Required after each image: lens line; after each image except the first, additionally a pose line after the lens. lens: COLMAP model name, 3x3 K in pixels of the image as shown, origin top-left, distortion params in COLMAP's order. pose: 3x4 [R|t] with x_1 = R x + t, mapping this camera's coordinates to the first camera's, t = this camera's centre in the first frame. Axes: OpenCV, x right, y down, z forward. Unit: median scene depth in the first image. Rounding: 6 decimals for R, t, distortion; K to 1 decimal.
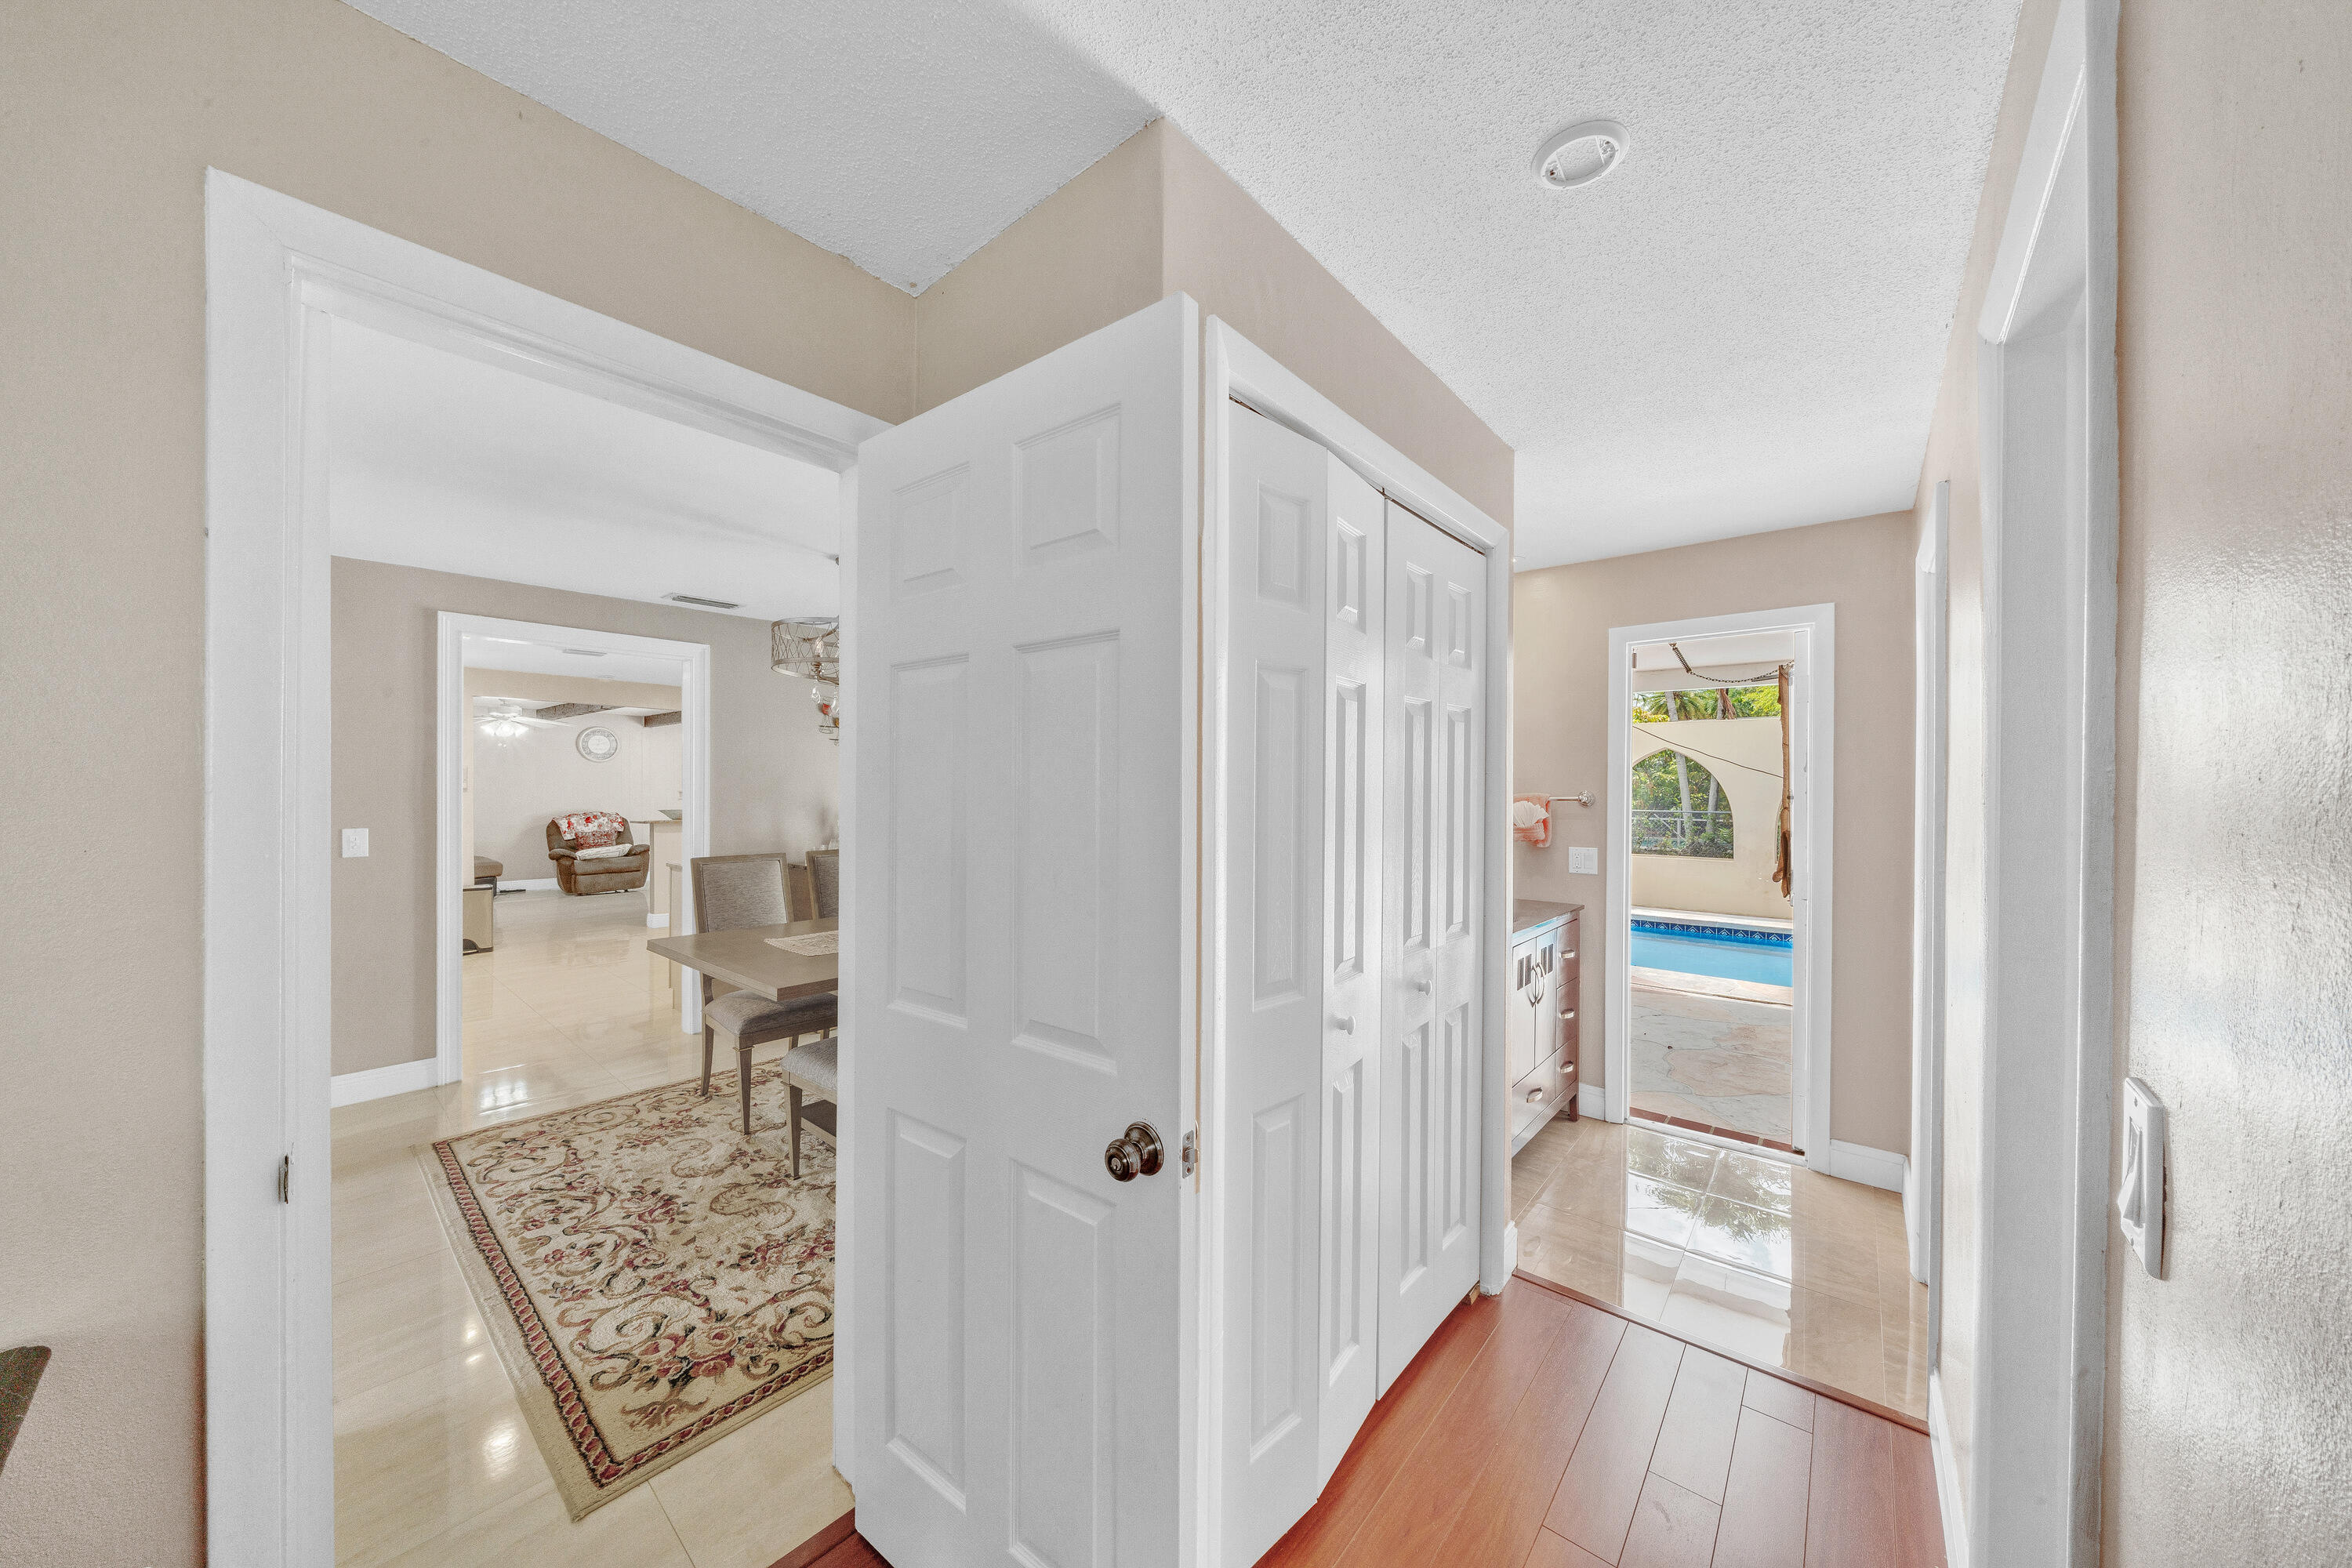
lens RADIAL K [[788.8, 0, 1171.7], [0, 788.8, 792.3], [0, 0, 1]] dist [-0.000952, -0.000064]
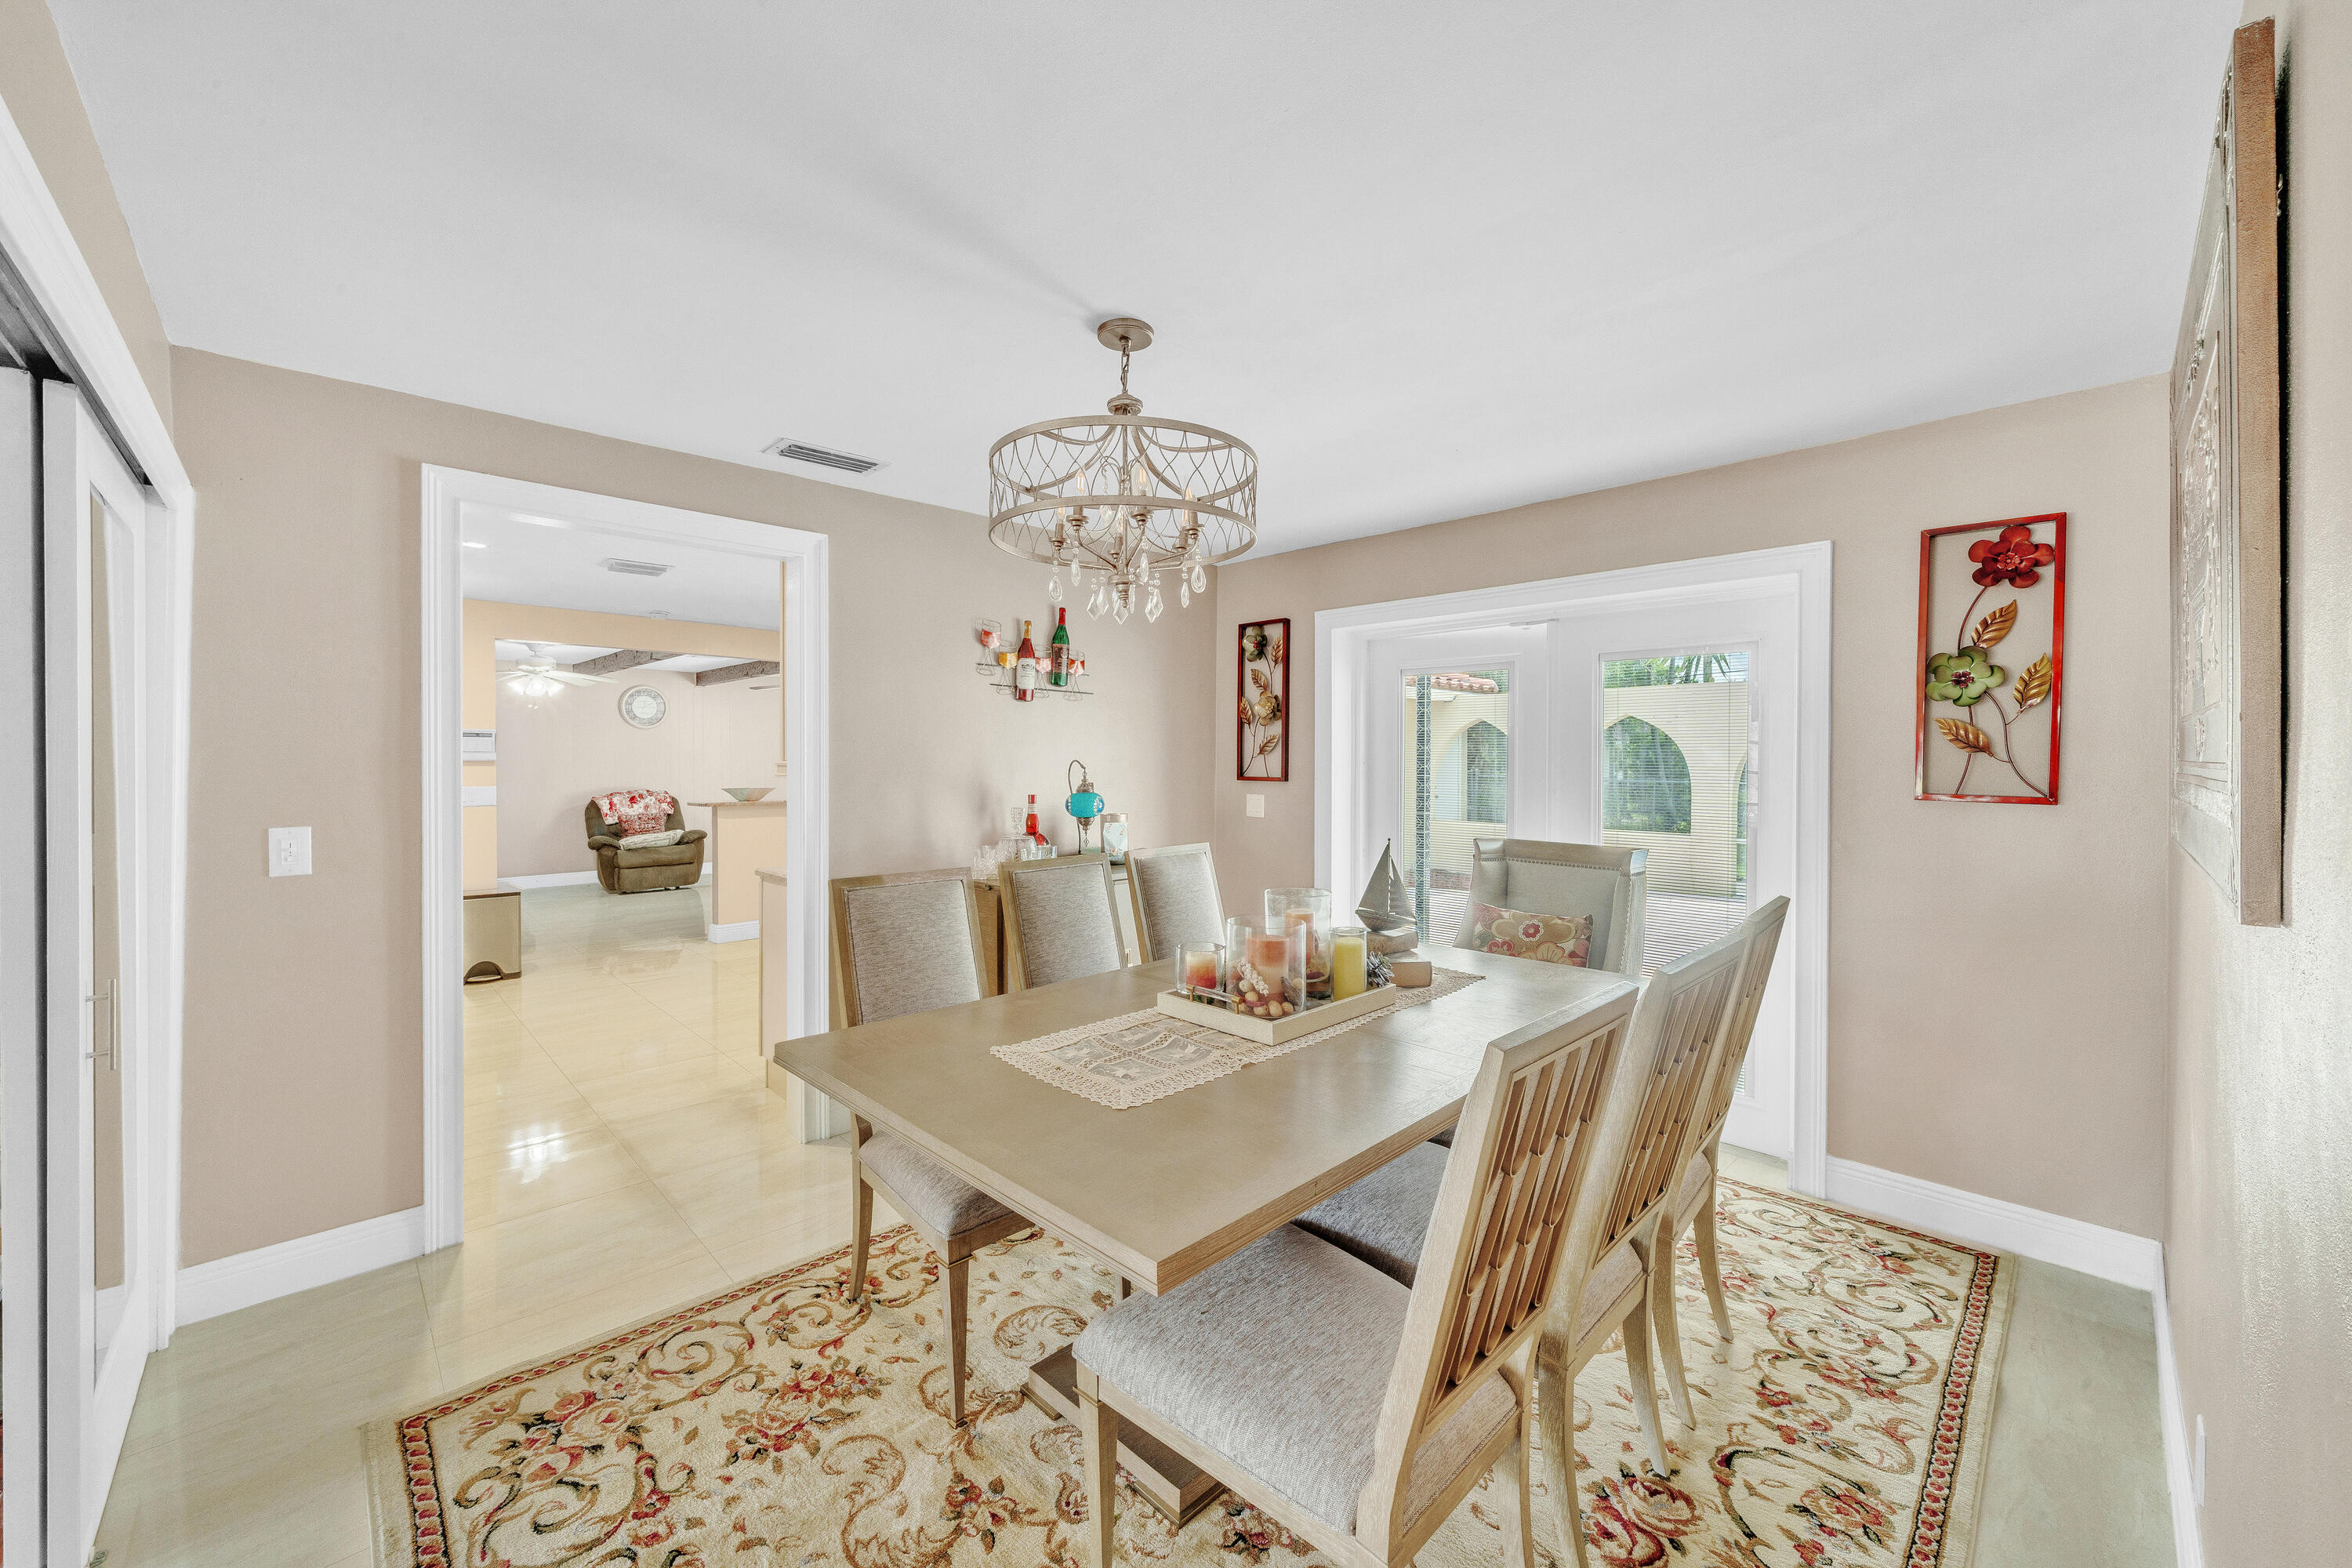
lens RADIAL K [[902.3, 0, 1167.7], [0, 902.3, 767.6], [0, 0, 1]] dist [-0.000834, 0.000299]
pose [[0.995518, -0.001915, -0.094552, -0.261711], [0.002193, 0.999994, 0.002836, 0.000780], [0.094546, -0.003031, 0.995516, 0.320843]]
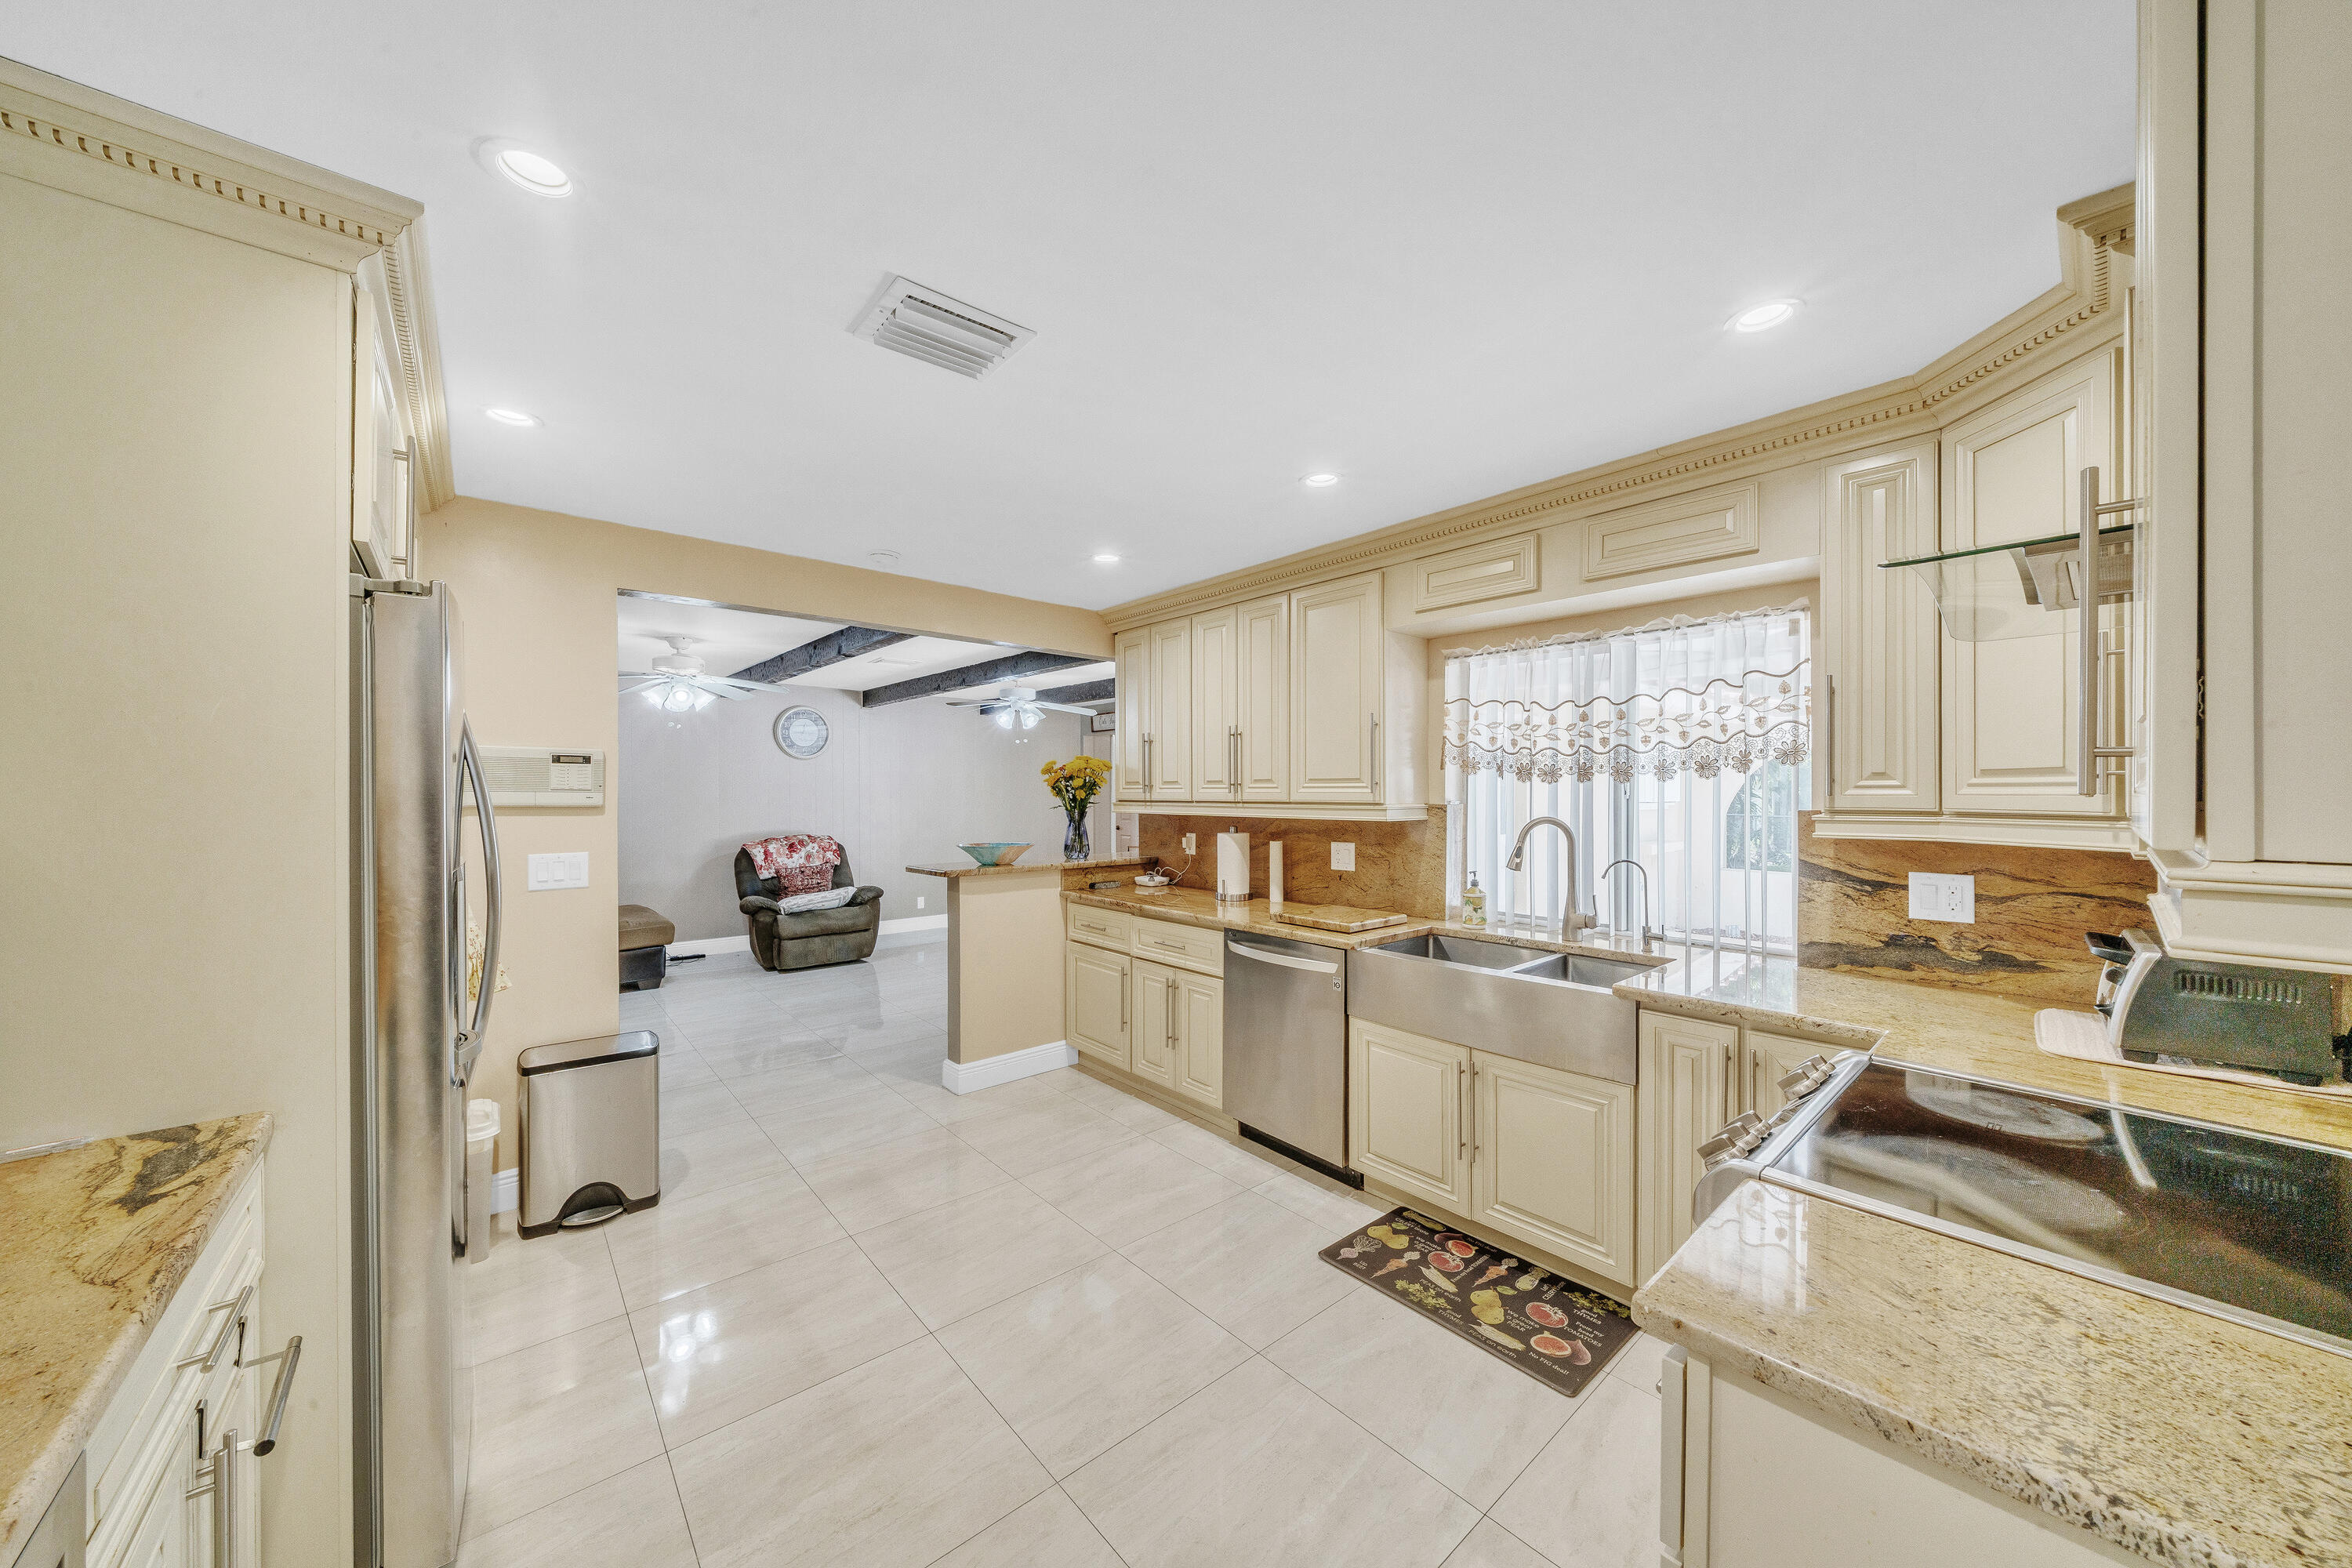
lens RADIAL K [[803.7, 0, 1185.6], [0, 803.7, 798.3], [0, 0, 1]] dist [-0.017013, -0.000138]
pose [[0.991616, 0.002297, -0.129200, -0.851442], [-0.002514, 0.999996, -0.001517, -0.013694], [0.129196, 0.001829, 0.991617, 0.992111]]
